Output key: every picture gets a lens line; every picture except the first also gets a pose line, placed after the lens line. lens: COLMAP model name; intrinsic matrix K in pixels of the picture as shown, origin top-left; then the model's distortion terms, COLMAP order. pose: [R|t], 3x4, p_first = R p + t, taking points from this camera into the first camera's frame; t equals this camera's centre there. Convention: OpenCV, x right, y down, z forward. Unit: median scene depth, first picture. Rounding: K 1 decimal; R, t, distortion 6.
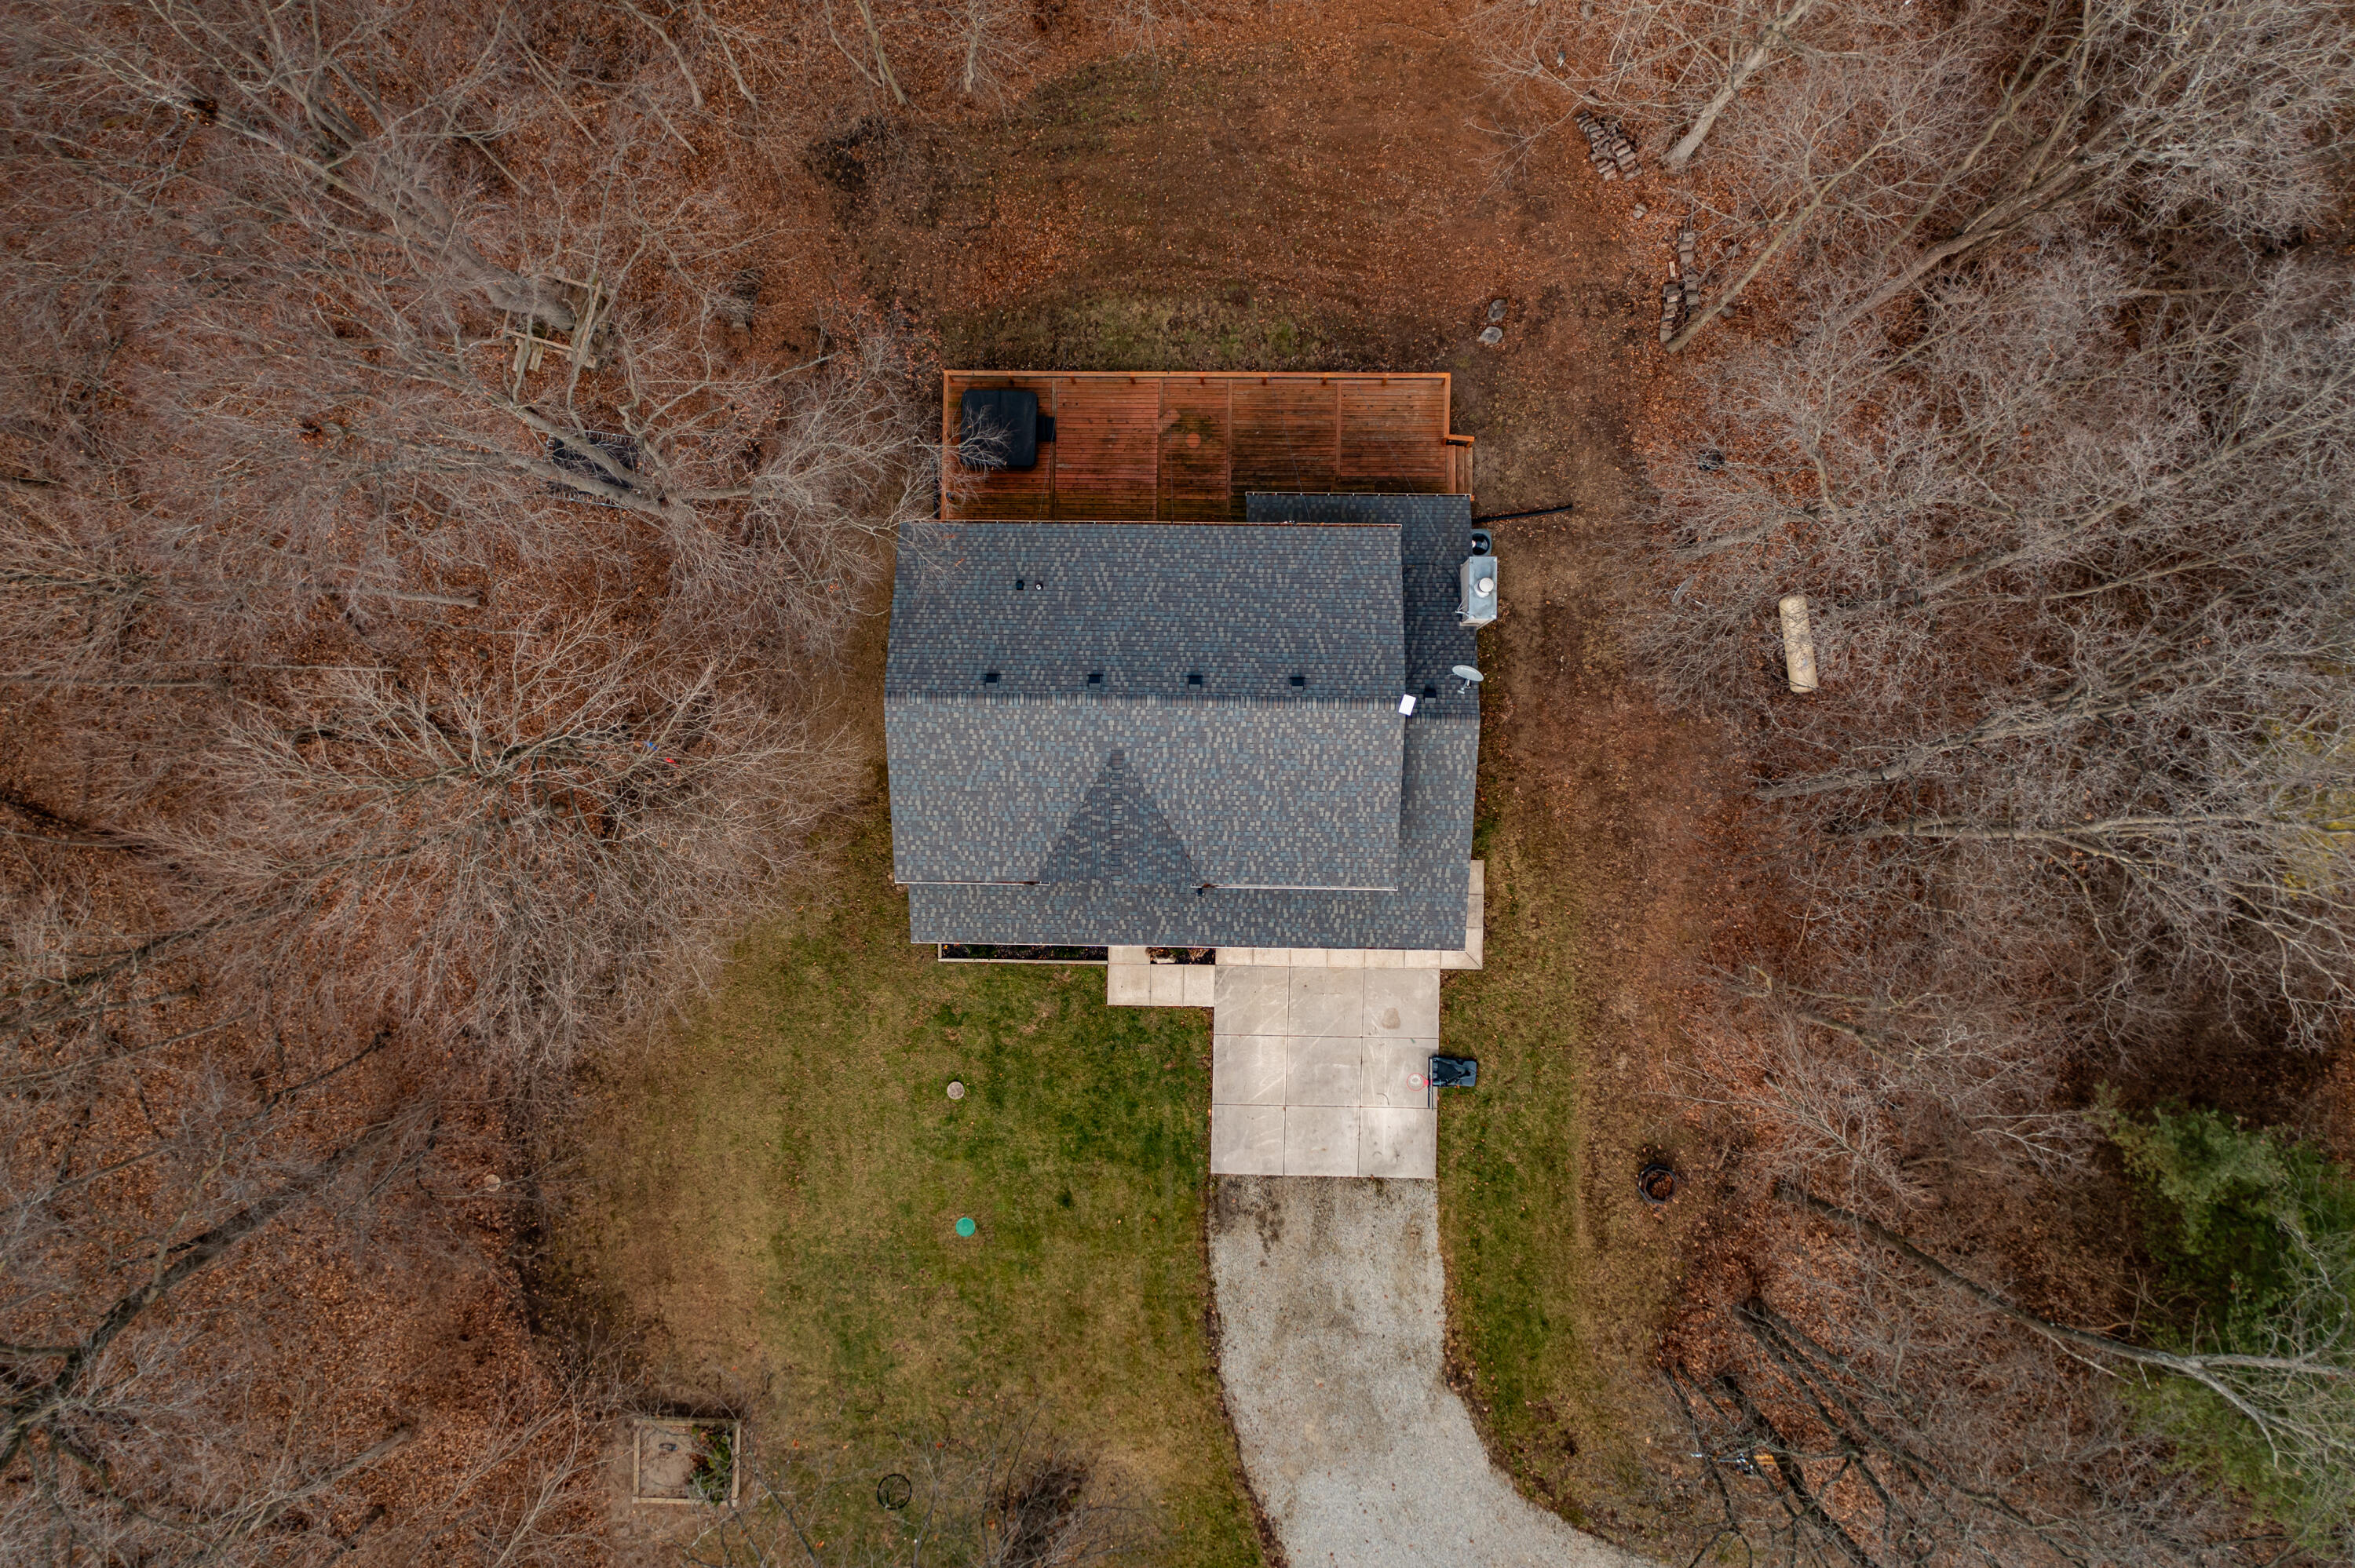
lens RADIAL K [[1875.6, 0, 1171.9], [0, 1875.6, 769.5], [0, 0, 1]] dist [-0.000567, 0.007469]
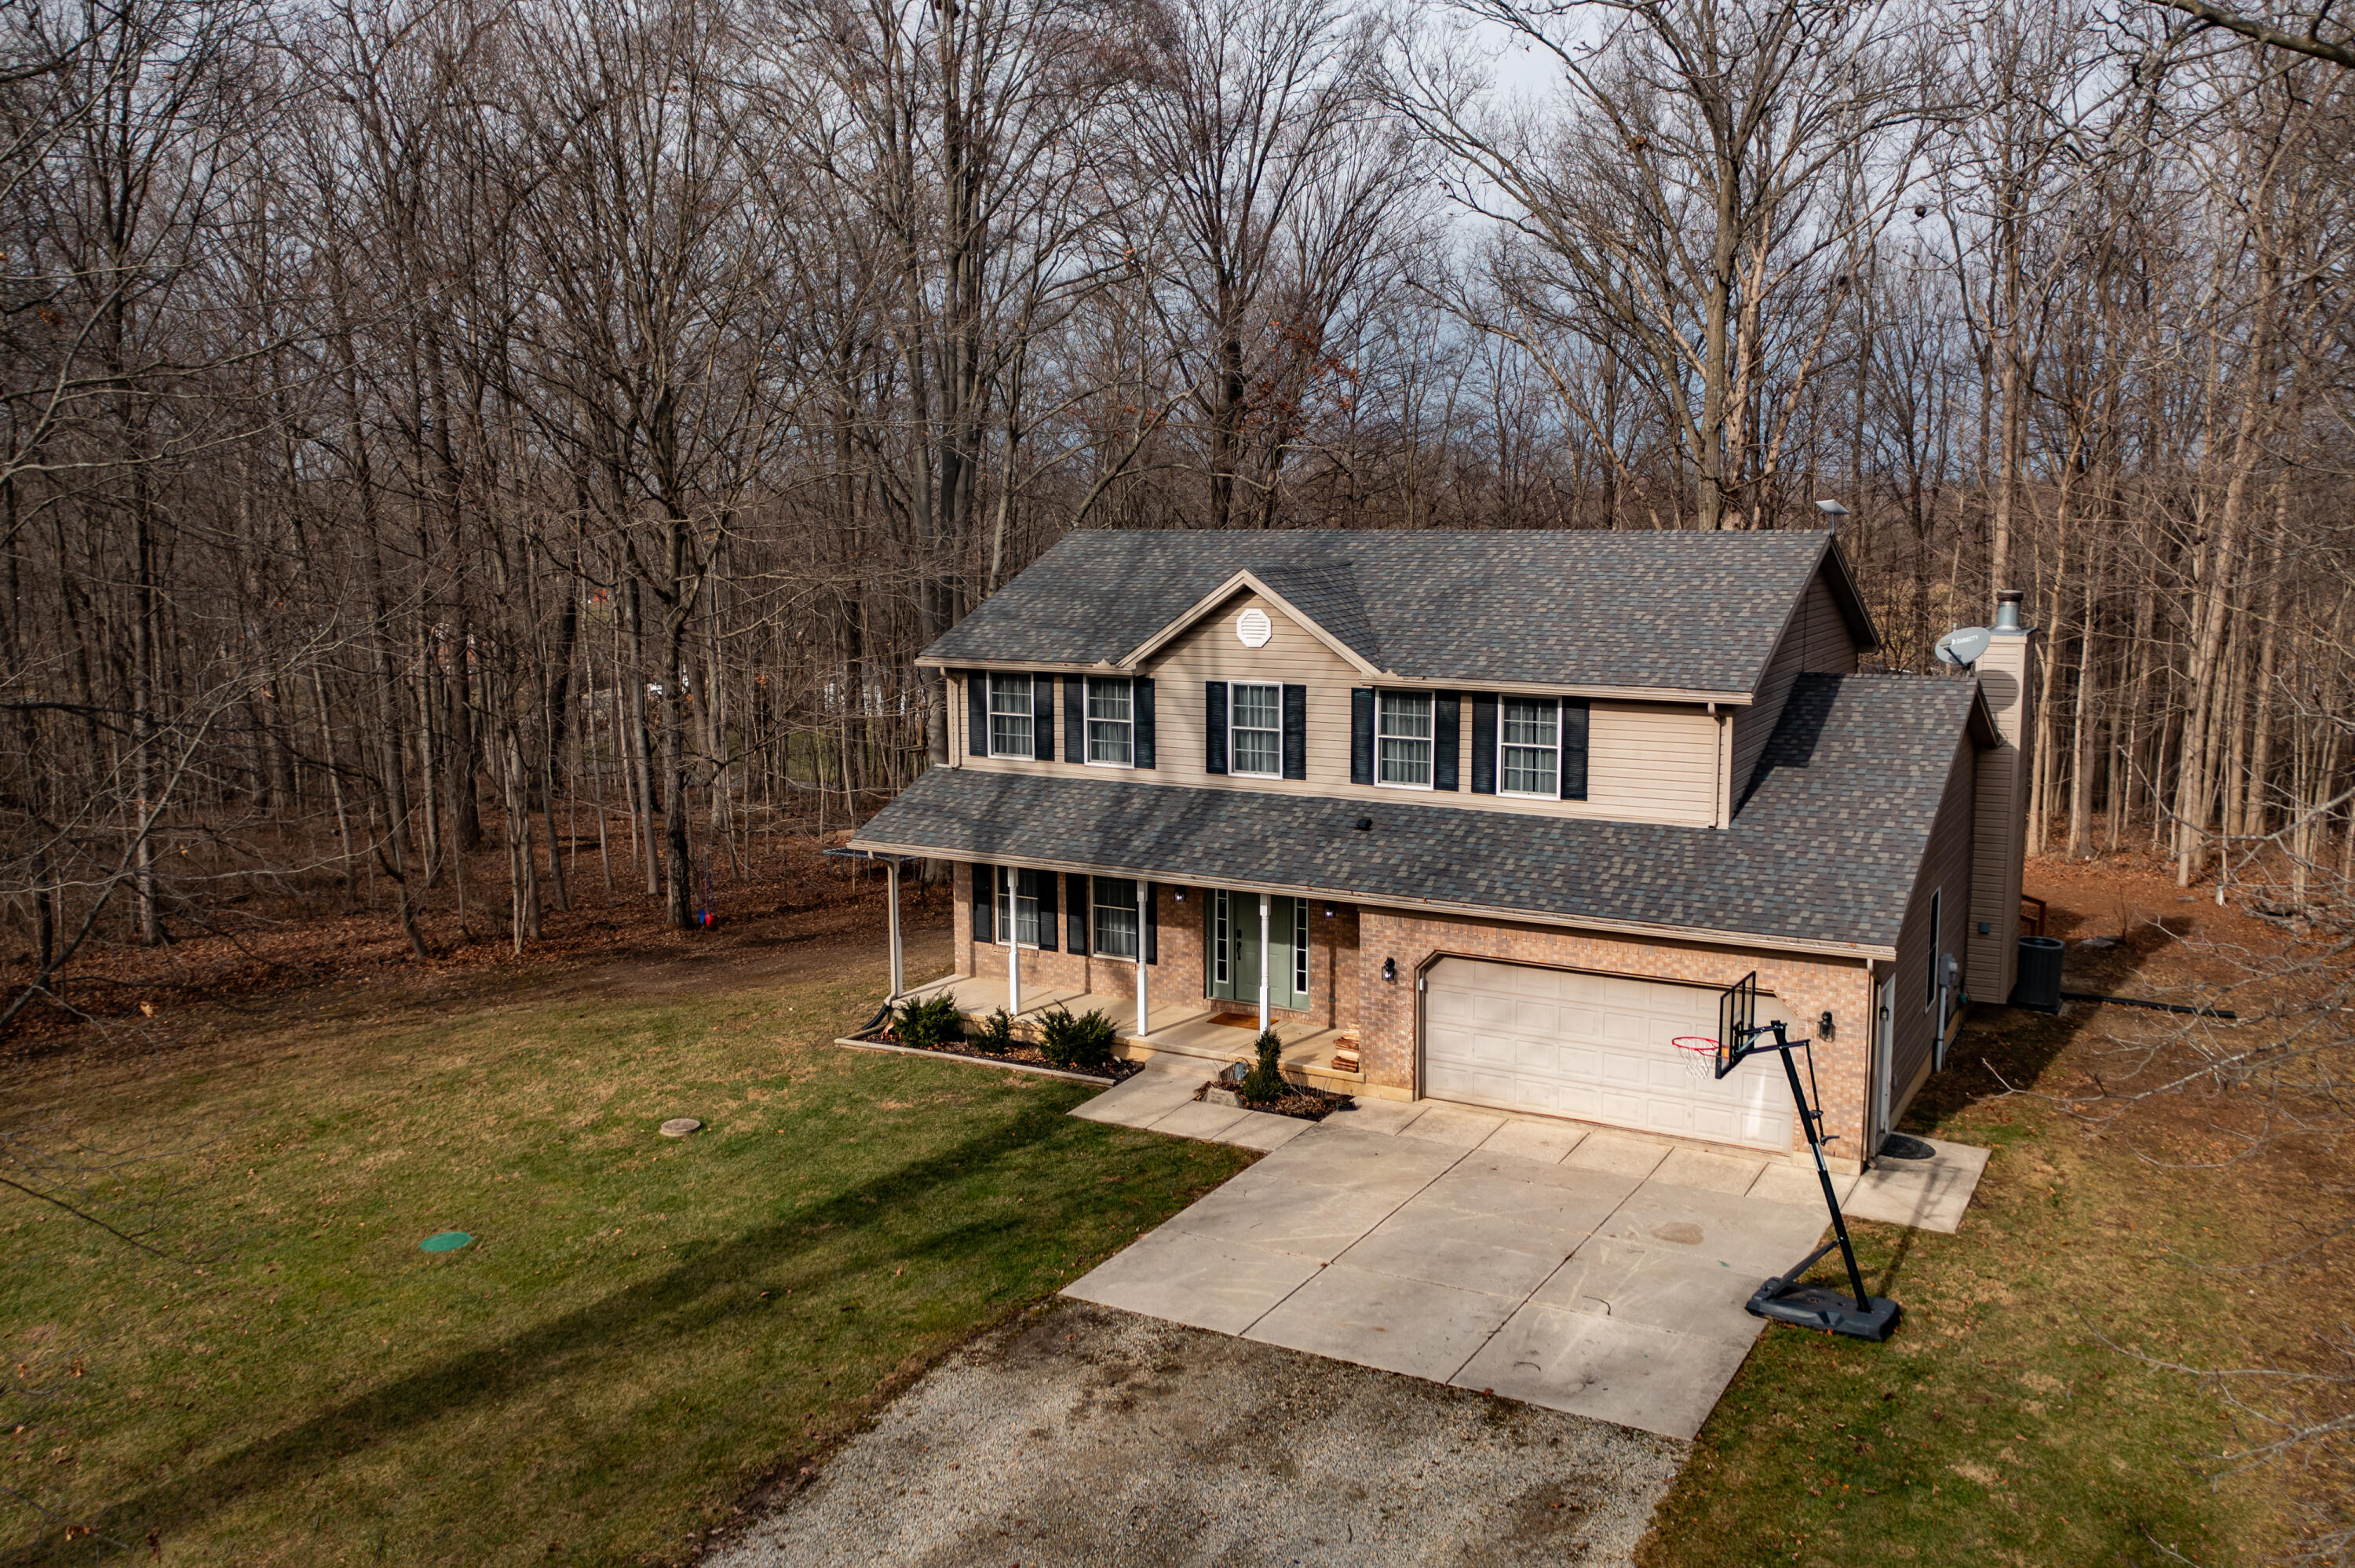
lens RADIAL K [[1875.6, 0, 1171.9], [0, 1875.6, 769.5], [0, 0, 1]] dist [-0.000567, 0.007469]
pose [[0.871941, 0.091398, -0.481004, 0.201574], [-0.489330, 0.129434, -0.862440, 0.498957], [-0.016567, 0.987367, 0.157583, 0.849154]]
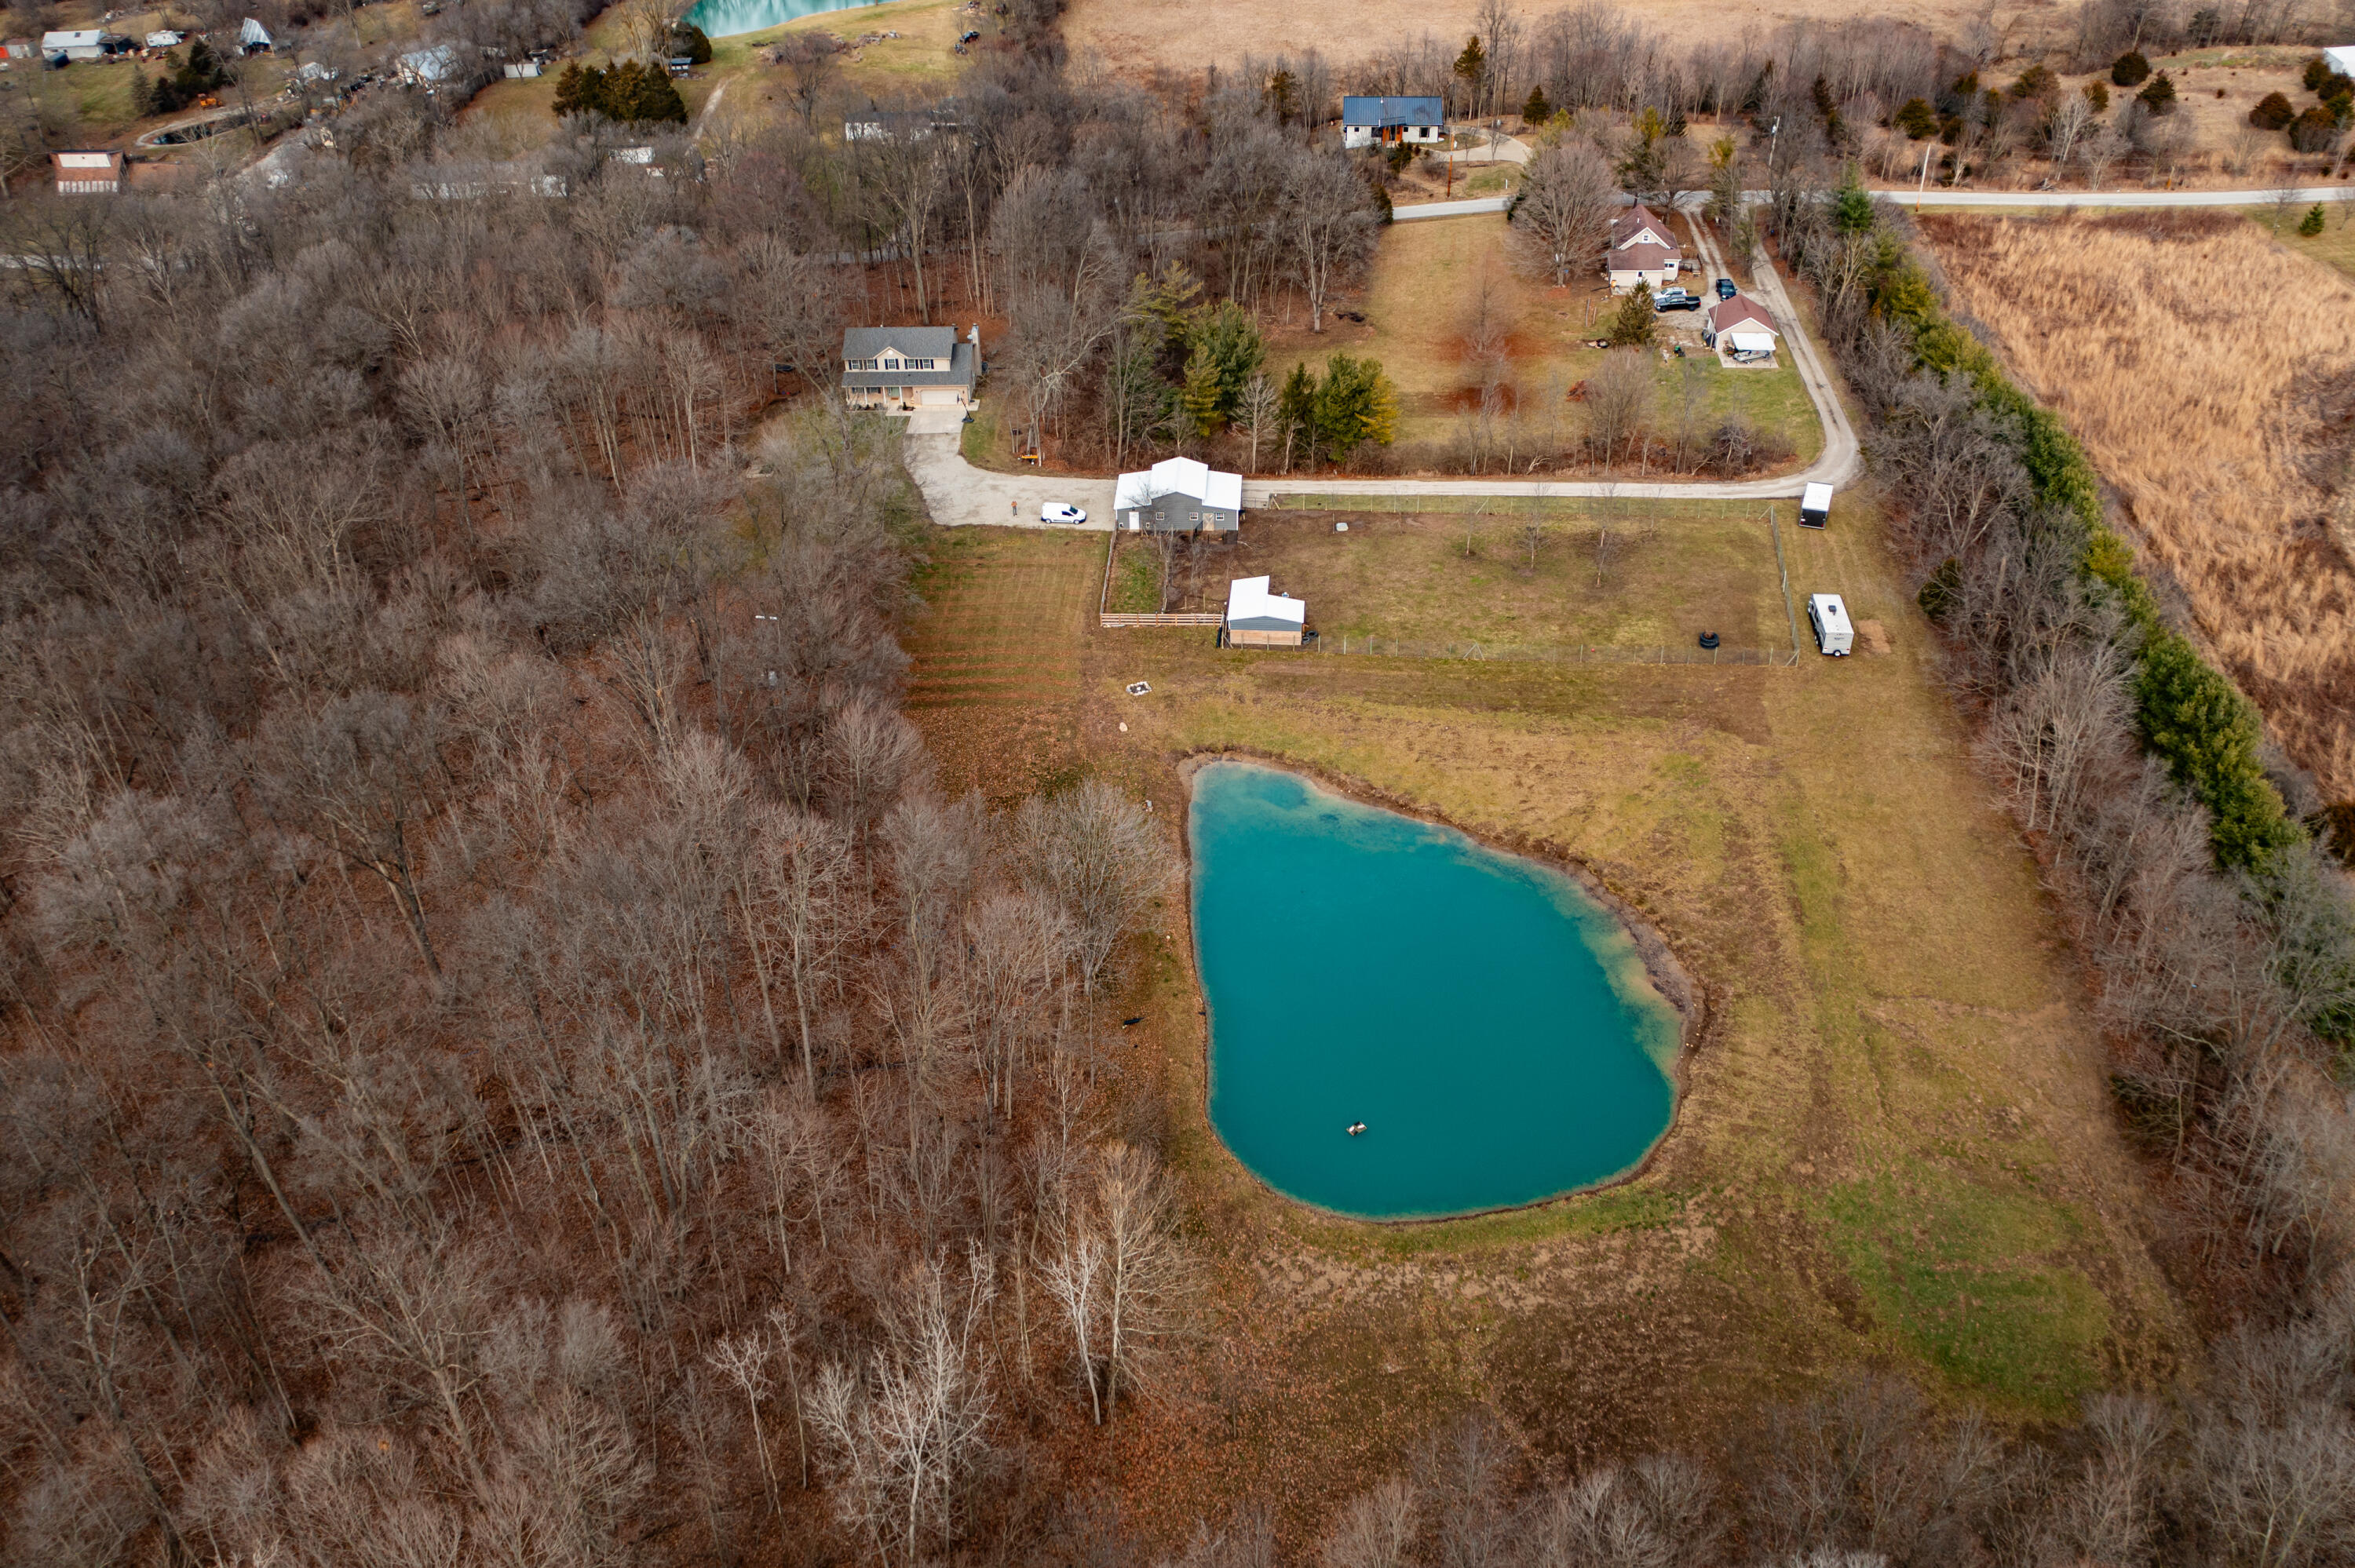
lens RADIAL K [[1875.6, 0, 1171.9], [0, 1875.6, 769.5], [0, 0, 1]] dist [-0.000567, 0.007469]
pose [[0.999900, 0.014097, -0.000956, 0.608458], [-0.009021, 0.584856, -0.811087, 3.910108], [-0.010874, 0.811014, 0.584925, -0.778146]]
